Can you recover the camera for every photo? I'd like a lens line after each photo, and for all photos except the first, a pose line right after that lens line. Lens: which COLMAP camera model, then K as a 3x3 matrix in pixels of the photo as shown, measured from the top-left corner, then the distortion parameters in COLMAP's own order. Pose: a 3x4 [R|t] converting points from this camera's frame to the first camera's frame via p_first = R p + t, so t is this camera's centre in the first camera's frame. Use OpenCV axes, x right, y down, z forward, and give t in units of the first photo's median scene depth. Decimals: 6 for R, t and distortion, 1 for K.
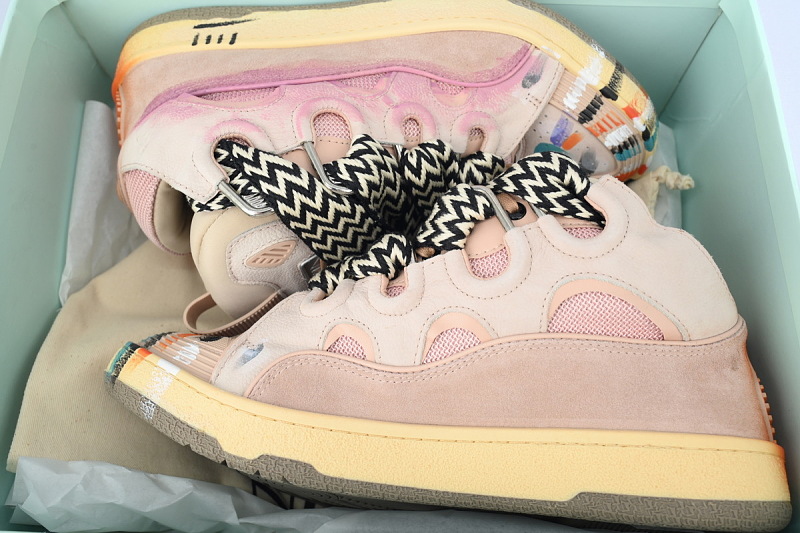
lens RADIAL K [[721.8, 0, 402.7], [0, 721.8, 272.7], [0, 0, 1]] dist [-0.058516, 0.009575]
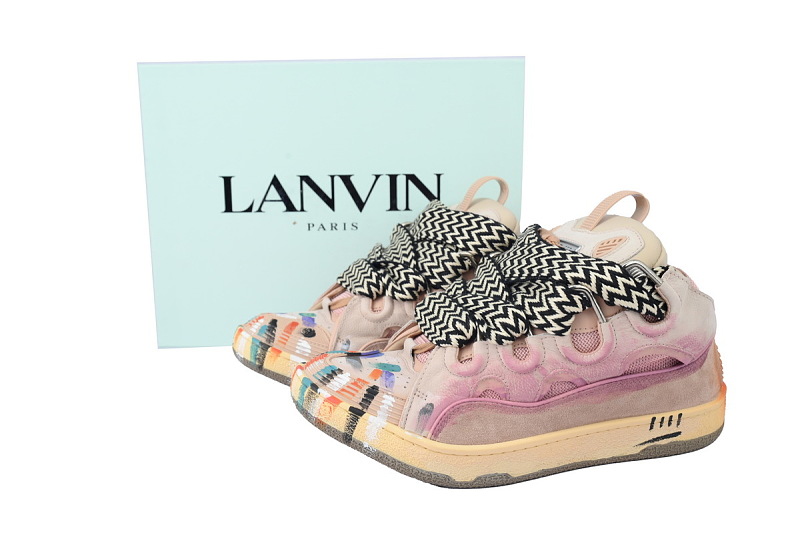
lens RADIAL K [[803.7, 0, 378.1], [0, 803.7, 267.9], [0, 0, 1]] dist [-0.030922, 0.000000]
pose [[-0.983011, 0.081358, -0.164529, 0.469198], [-0.114395, -0.972566, 0.202555, -0.301678], [-0.143536, 0.217935, 0.965351, -0.372637]]
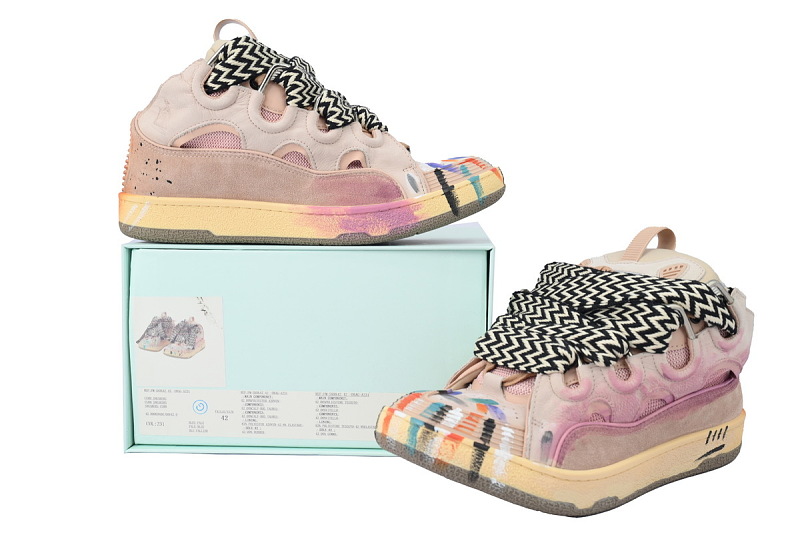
lens RADIAL K [[803.7, 0, 400.7], [0, 803.7, 266.5], [0, 0, 1]] dist [-0.030922, 0.000000]
pose [[-0.851728, 0.066342, -0.519768, 1.070551], [-0.229557, -0.938936, 0.256324, -0.287439], [-0.471023, 0.337635, 0.814948, -0.076129]]
